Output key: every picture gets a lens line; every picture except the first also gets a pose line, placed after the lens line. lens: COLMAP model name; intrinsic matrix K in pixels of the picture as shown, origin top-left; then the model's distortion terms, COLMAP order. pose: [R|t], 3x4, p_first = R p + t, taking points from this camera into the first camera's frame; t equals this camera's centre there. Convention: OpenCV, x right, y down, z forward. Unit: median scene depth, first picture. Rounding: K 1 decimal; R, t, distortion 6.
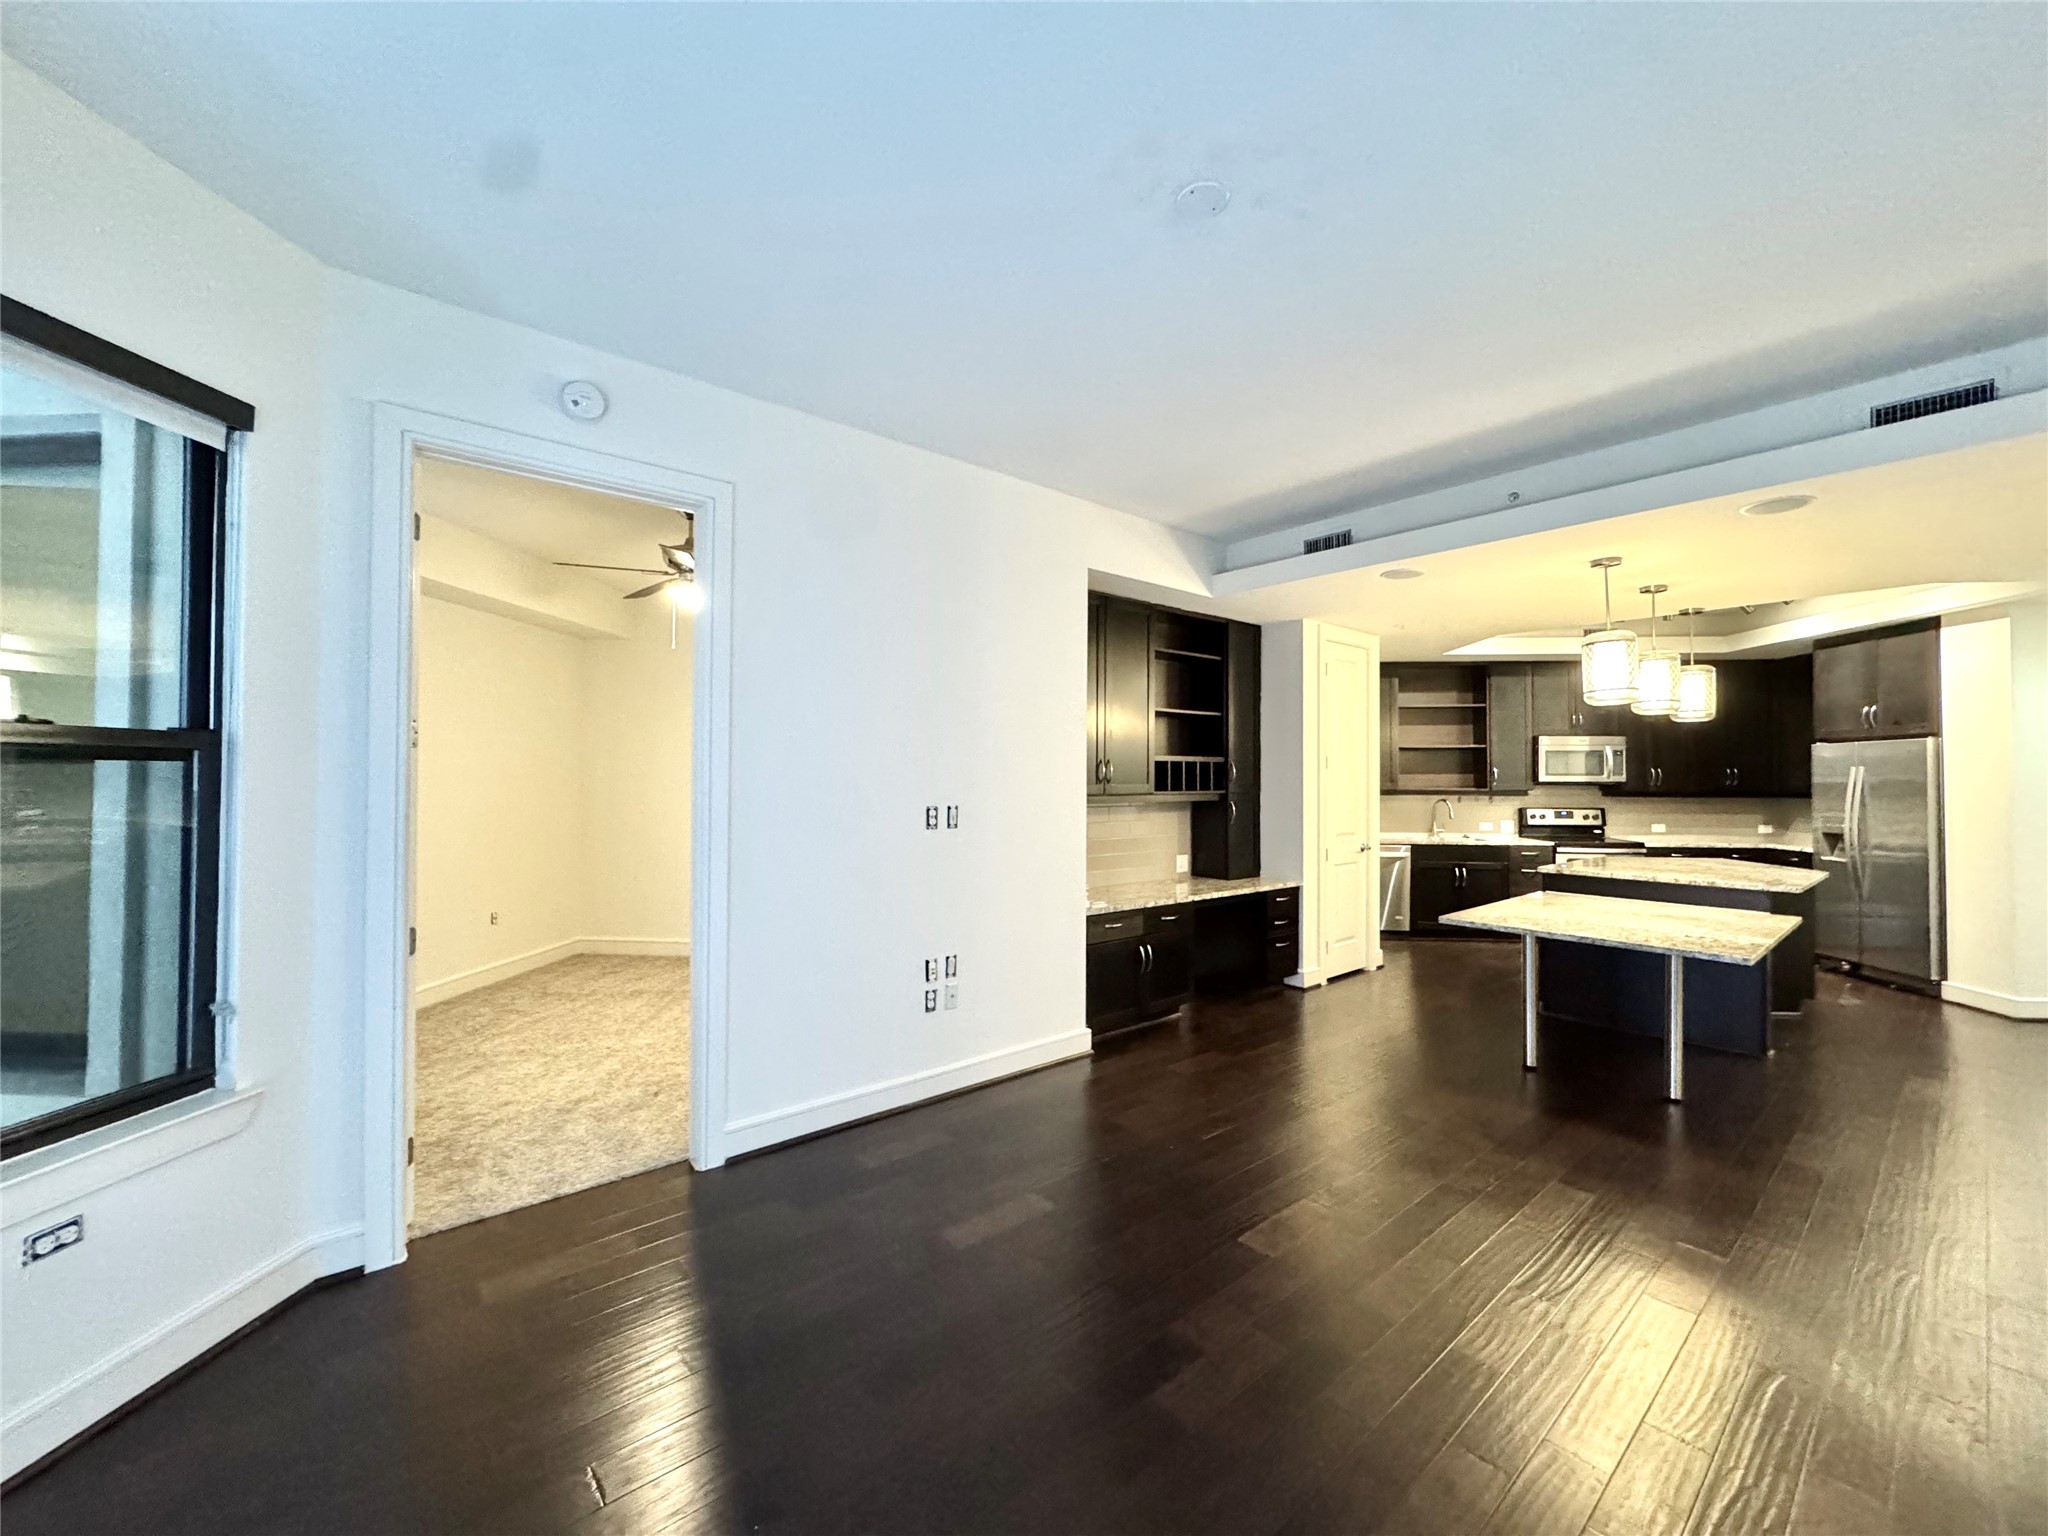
lens RADIAL K [[814.7, 0, 1026.9], [0, 814.7, 768.2], [0, 0, 1]] dist [-0.003944, -0.000276]
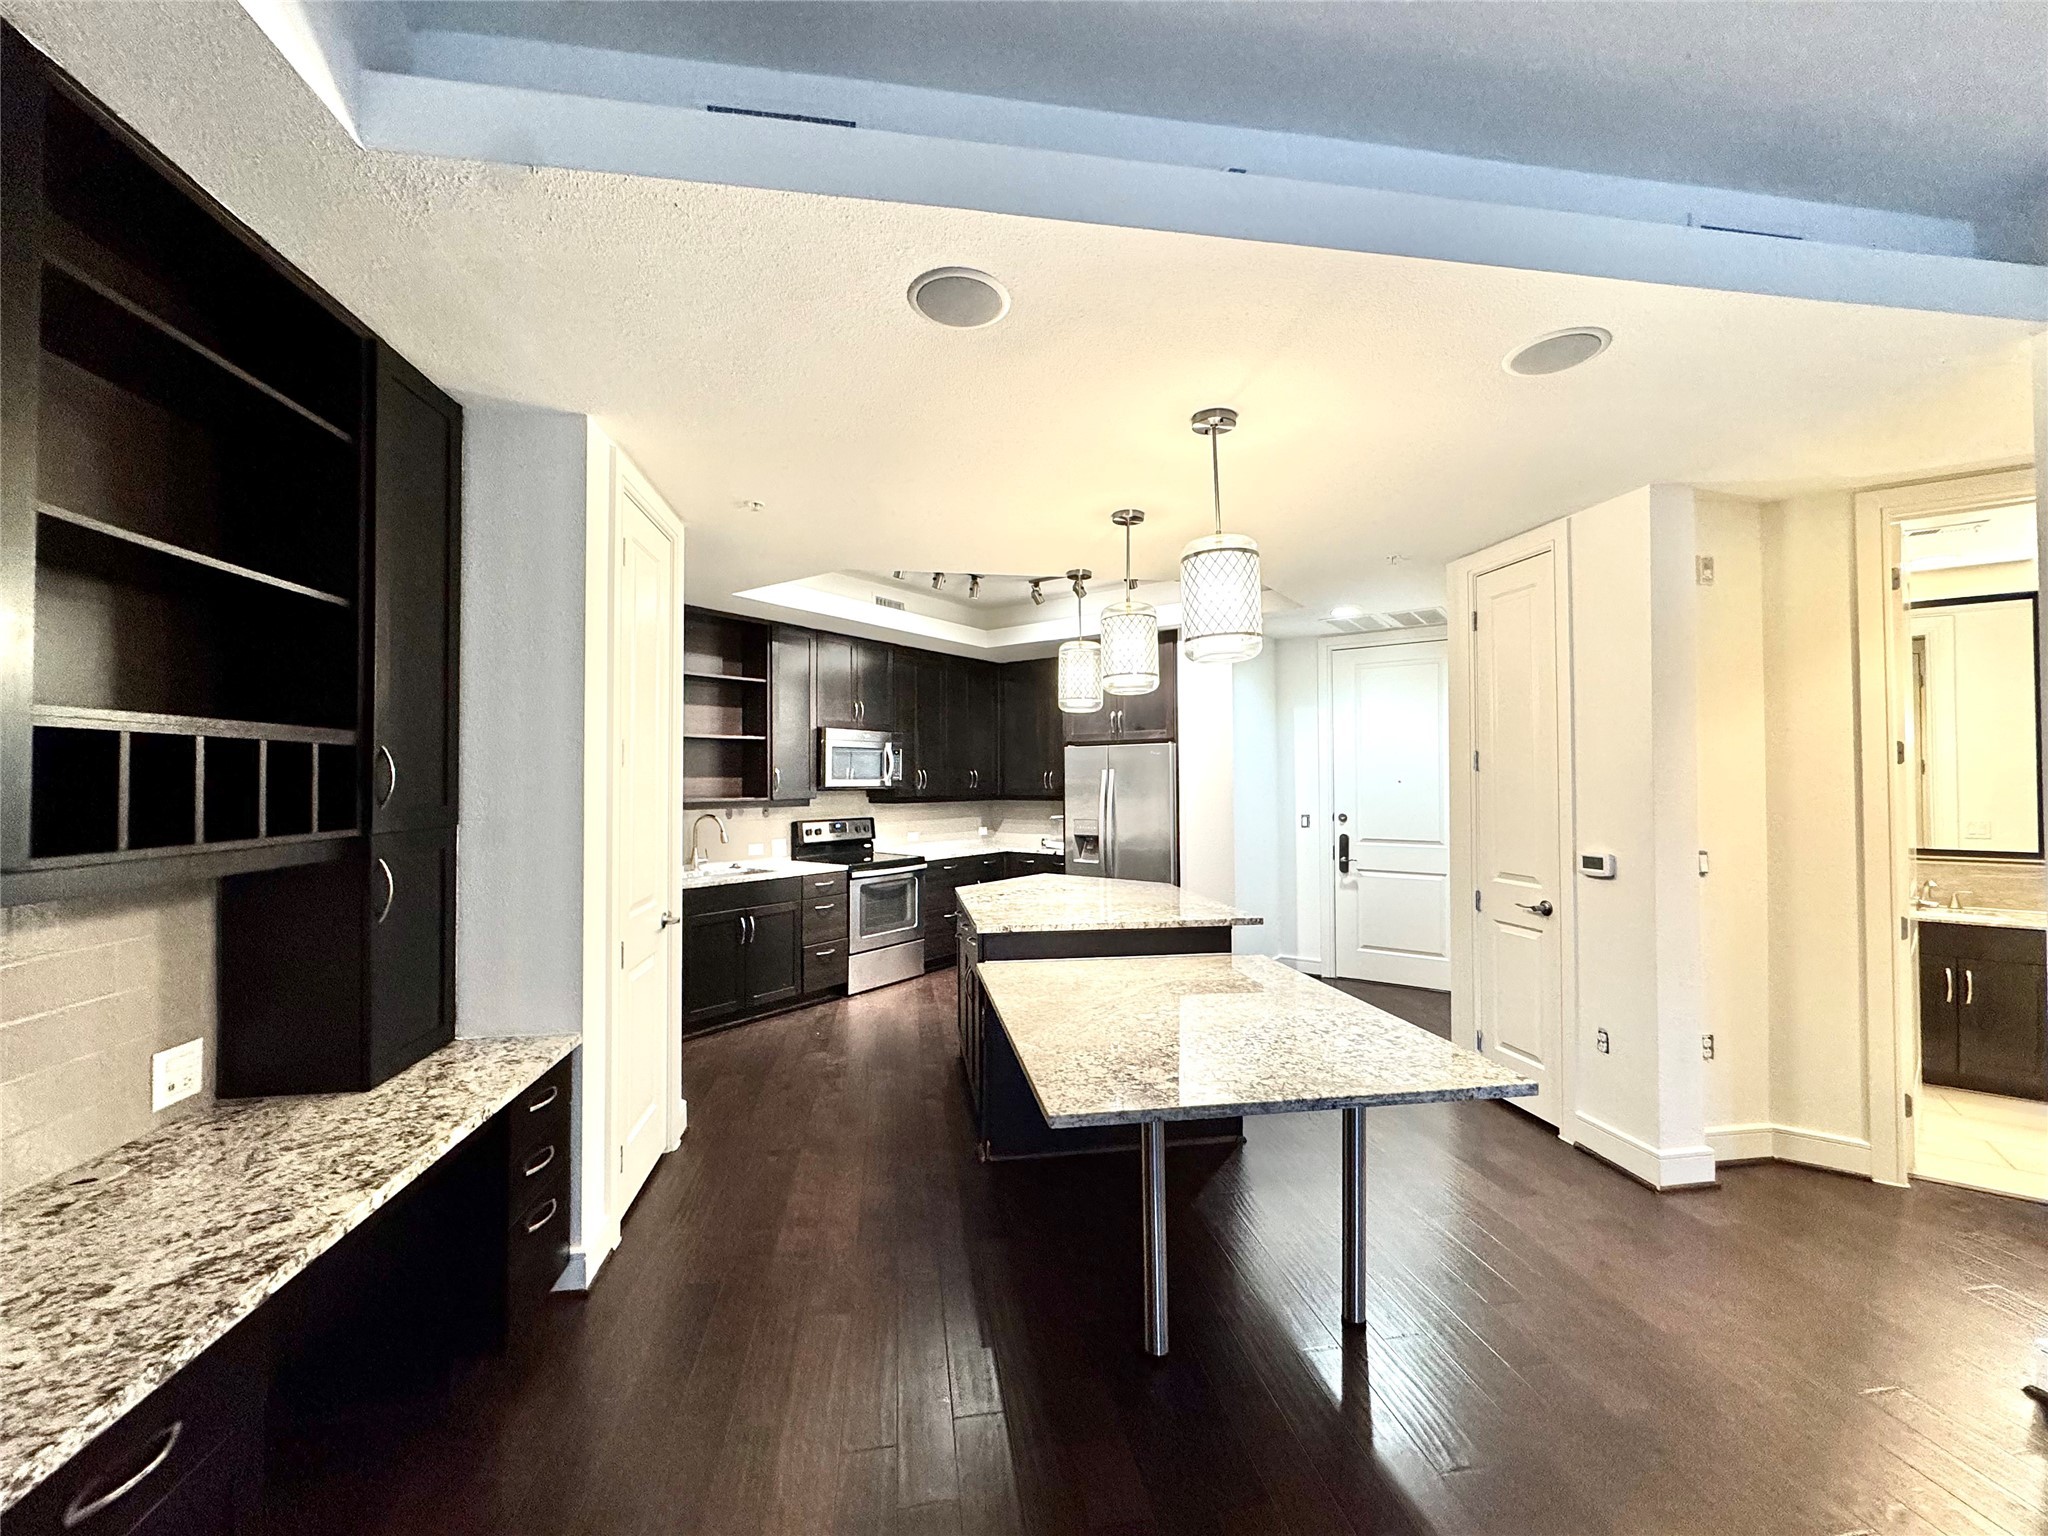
lens RADIAL K [[814.7, 0, 1026.9], [0, 814.7, 768.2], [0, 0, 1]] dist [-0.003944, -0.000276]
pose [[0.520446, 0.007048, 0.853865, 0.087161], [-0.005276, 0.999973, -0.005038, 0.001899], [-0.853878, -0.001883, 0.520470, 0.516585]]
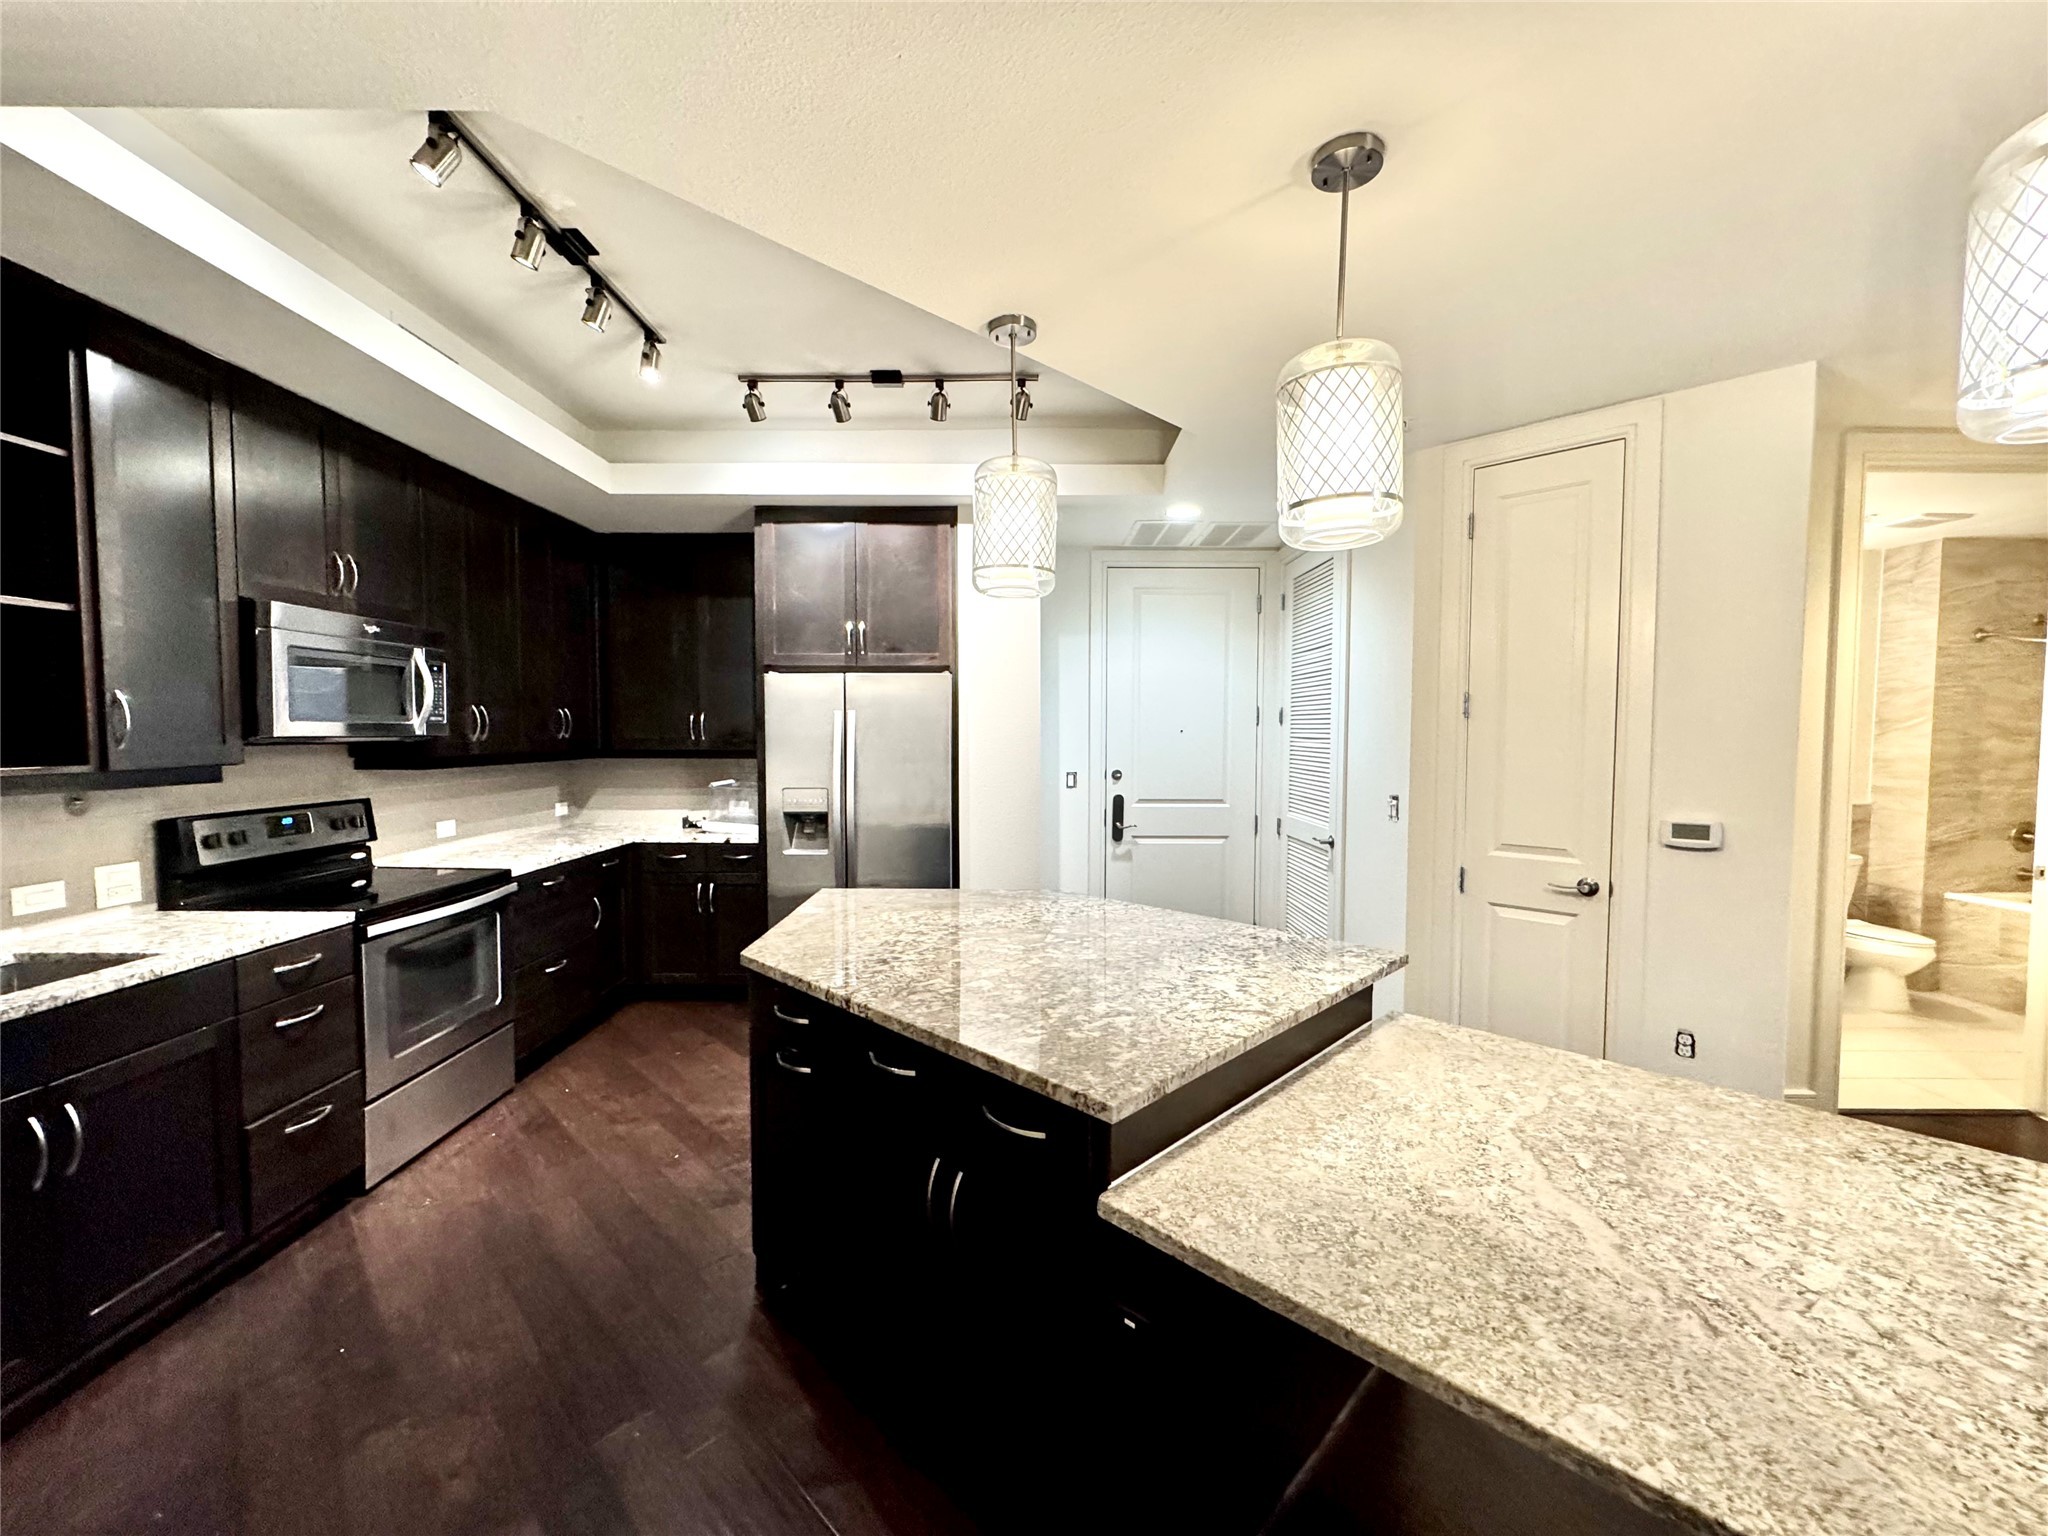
lens RADIAL K [[814.7, 0, 1026.9], [0, 814.7, 768.2], [0, 0, 1]] dist [-0.003944, -0.000276]
pose [[-0.081650, -0.050885, 0.995361, 0.321717], [-0.015335, 0.998642, 0.049795, 0.008956], [-0.996543, -0.011198, -0.082320, 0.846103]]
